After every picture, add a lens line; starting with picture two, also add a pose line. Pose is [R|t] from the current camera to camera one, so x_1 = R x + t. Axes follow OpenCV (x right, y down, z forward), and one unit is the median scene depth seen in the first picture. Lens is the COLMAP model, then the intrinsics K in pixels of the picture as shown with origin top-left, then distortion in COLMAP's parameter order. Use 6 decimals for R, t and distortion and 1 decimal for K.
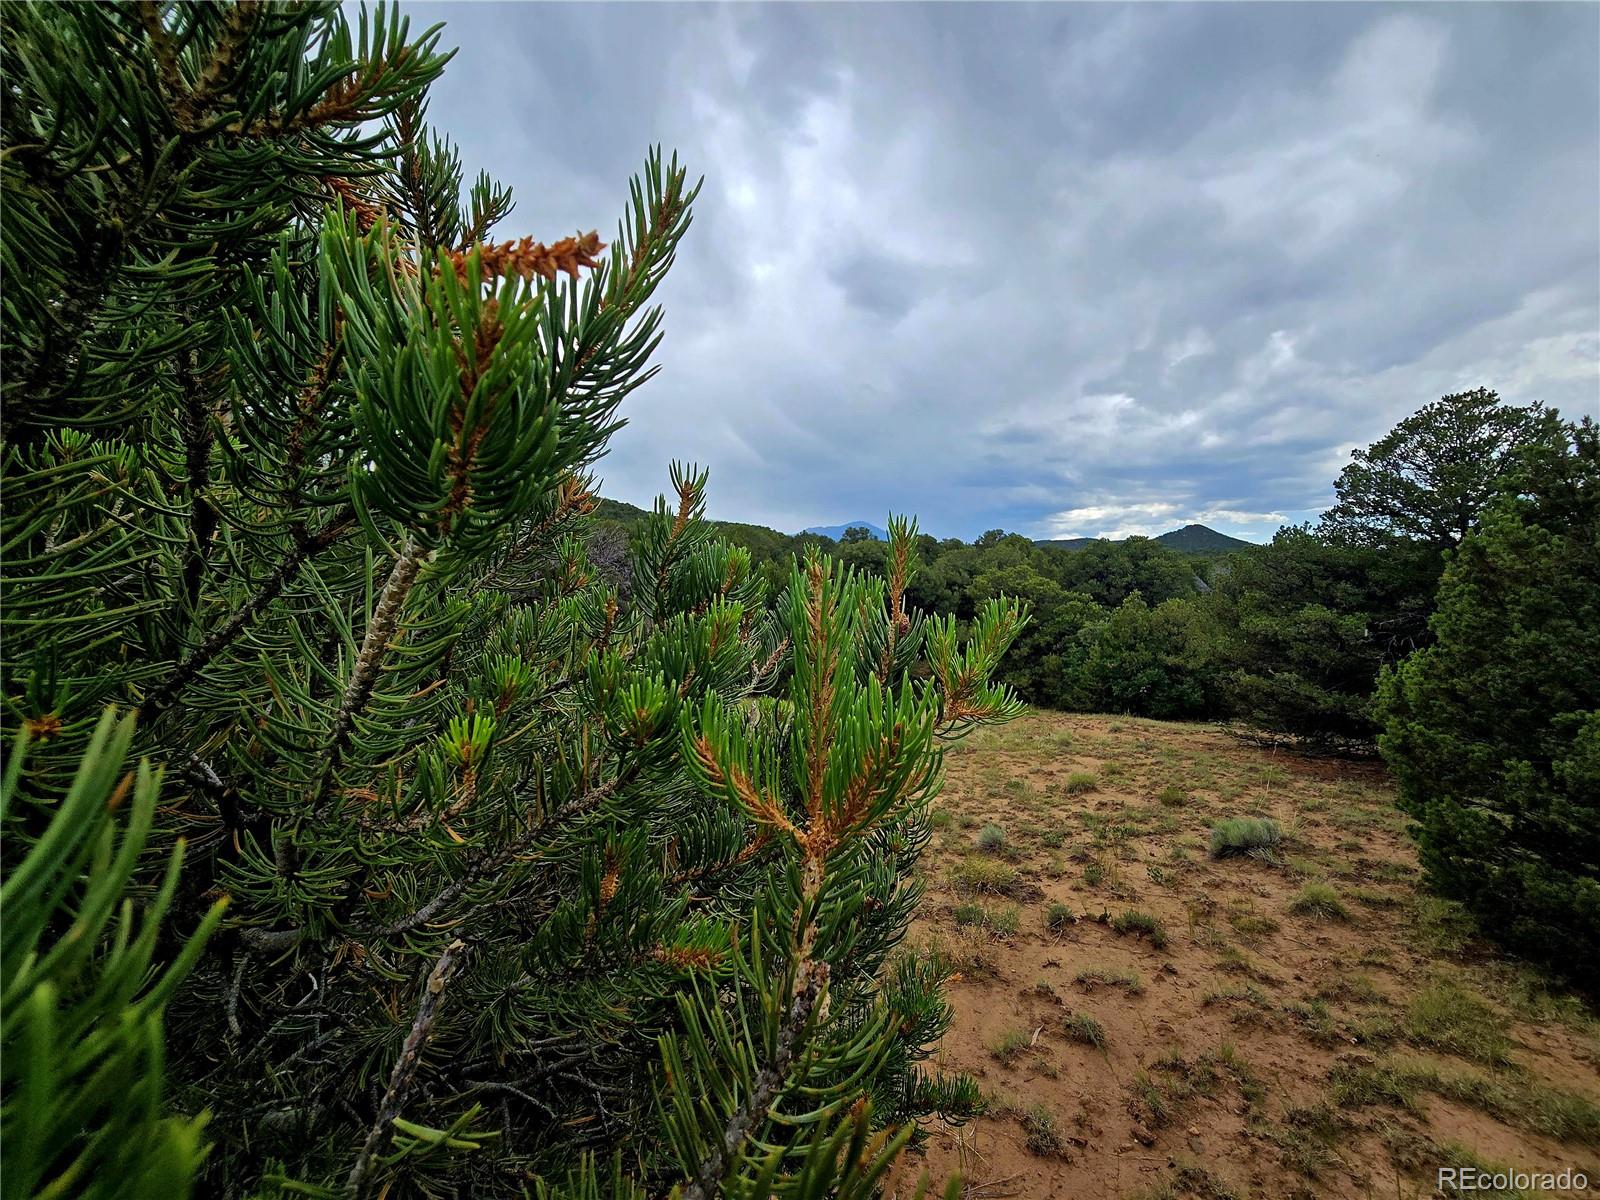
lens RADIAL K [[655.7, 0, 800.0], [0, 655.7, 600.0], [0, 0, 1]] dist [-0.002275, -0.000276]
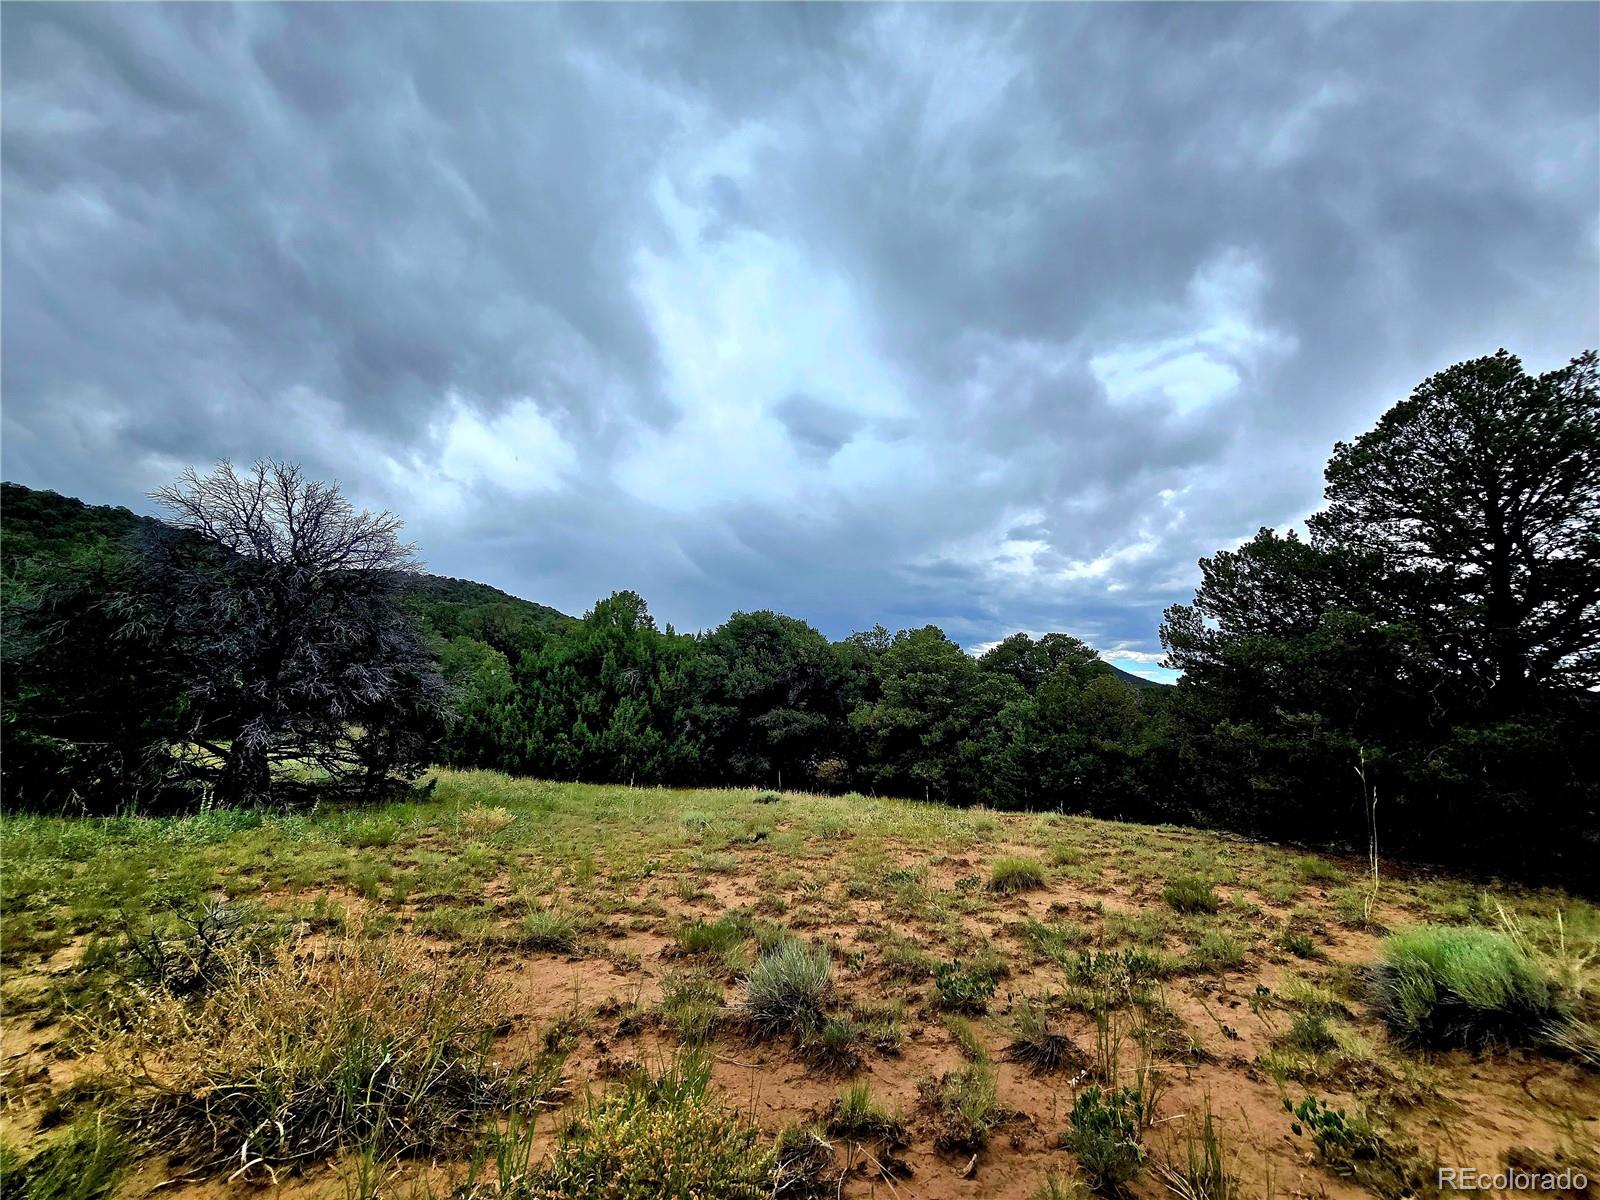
lens RADIAL K [[655.7, 0, 800.0], [0, 655.7, 600.0], [0, 0, 1]] dist [-0.002275, -0.000276]
pose [[0.992126, 0.063339, 0.108047, 0.172363], [-0.043461, 0.983199, -0.177290, 0.157131], [-0.117461, 0.171198, 0.978210, 0.437194]]
